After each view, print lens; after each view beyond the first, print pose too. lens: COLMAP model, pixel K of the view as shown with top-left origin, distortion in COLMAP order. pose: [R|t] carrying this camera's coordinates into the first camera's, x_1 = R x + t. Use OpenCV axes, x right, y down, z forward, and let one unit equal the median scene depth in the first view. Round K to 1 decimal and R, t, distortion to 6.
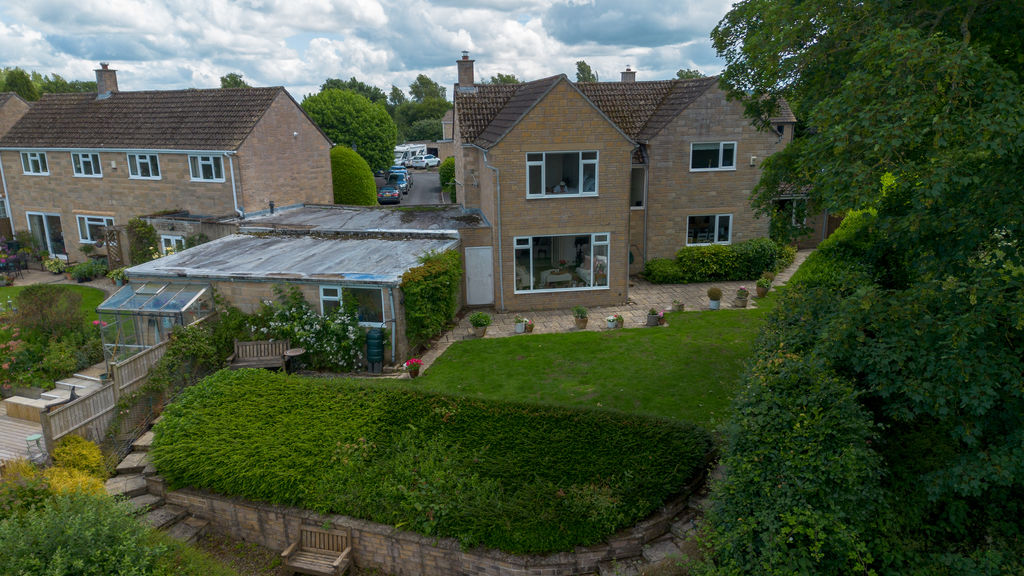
lens RADIAL K [[717.7, 0, 506.6], [0, 717.7, 289.4], [0, 0, 1]] dist [0.052661, -0.028938]
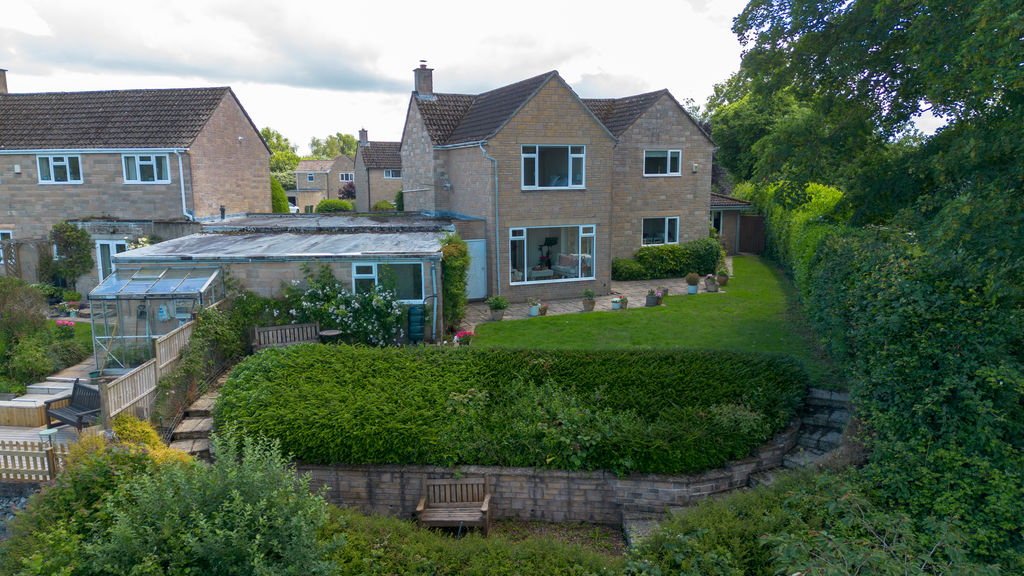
lens RADIAL K [[717.7, 0, 510.1], [0, 717.7, 289.6], [0, 0, 1]] dist [0.052661, -0.028938]
pose [[0.969390, -0.028331, 0.243886, -0.239817], [0.050341, 0.995151, -0.084495, 0.099170], [-0.240310, 0.094186, 0.966116, 0.032429]]
